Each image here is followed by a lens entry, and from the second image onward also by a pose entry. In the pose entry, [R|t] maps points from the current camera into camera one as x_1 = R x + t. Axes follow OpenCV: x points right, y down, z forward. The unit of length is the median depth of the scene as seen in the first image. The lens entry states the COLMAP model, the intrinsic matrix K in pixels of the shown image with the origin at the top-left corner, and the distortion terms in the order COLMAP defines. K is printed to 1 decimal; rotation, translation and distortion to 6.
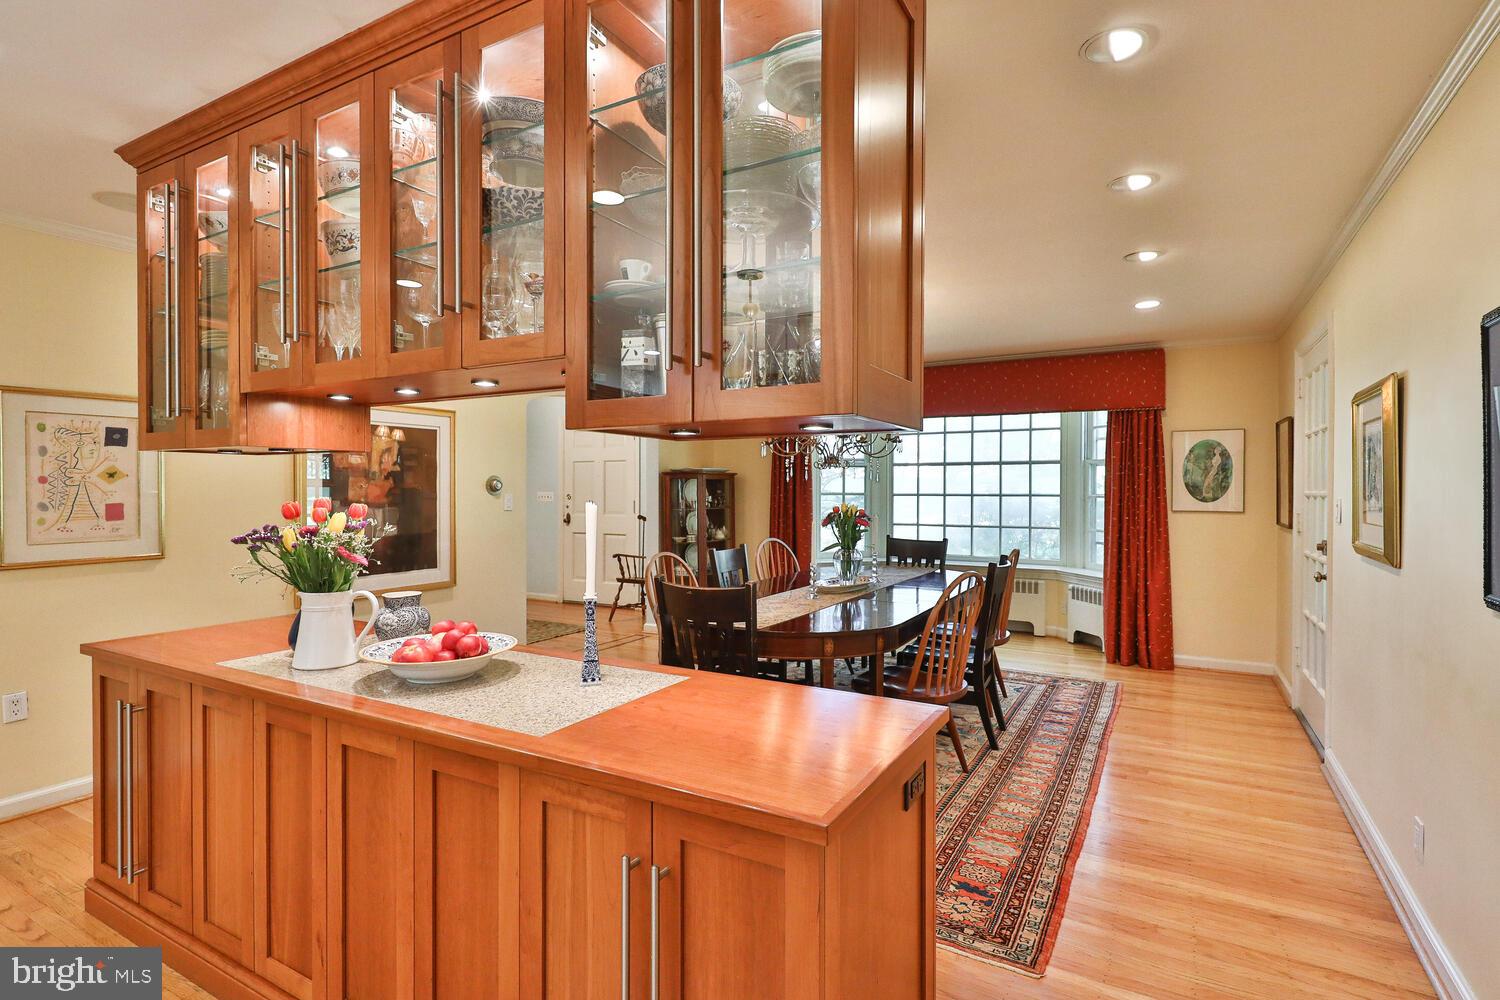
lens RADIAL K [[677.0, 0, 708.1], [0, 677.0, 493.5], [0, 0, 1]] dist [0.001802, 0.000404]
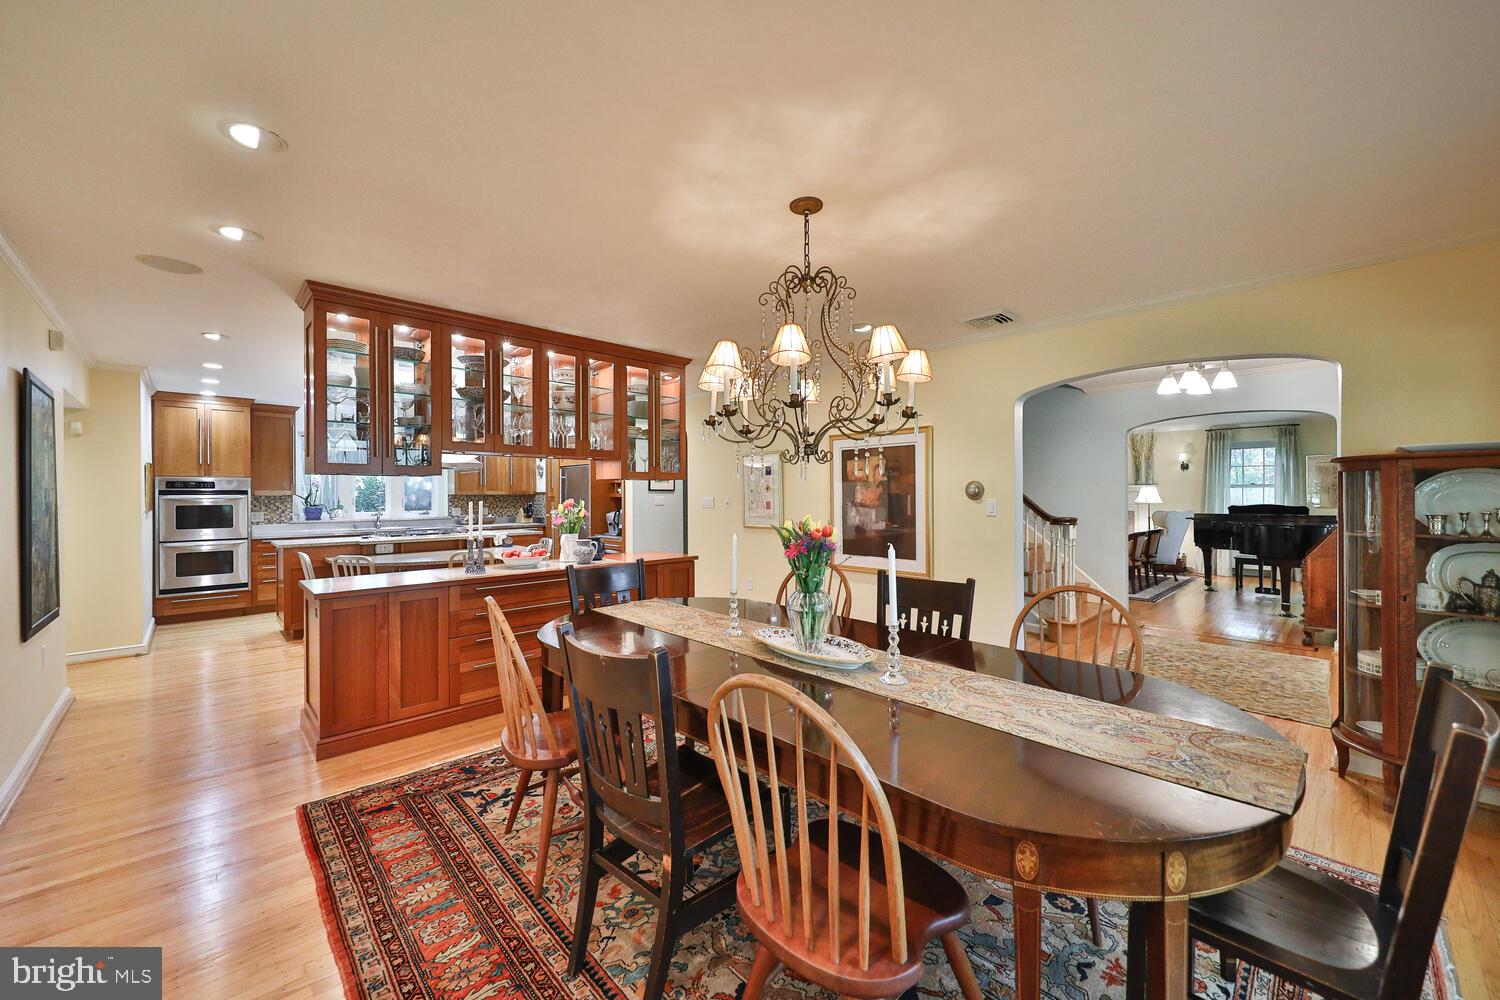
lens RADIAL K [[577.7, 0, 757.8], [0, 577.7, 494.2], [0, 0, 1]] dist [0.000381, -0.000330]
pose [[-0.198121, -0.001552, -0.980176, 0.601030], [-0.004369, 0.999990, -0.000701, -0.004900], [0.980168, 0.004144, -0.198126, 0.872230]]
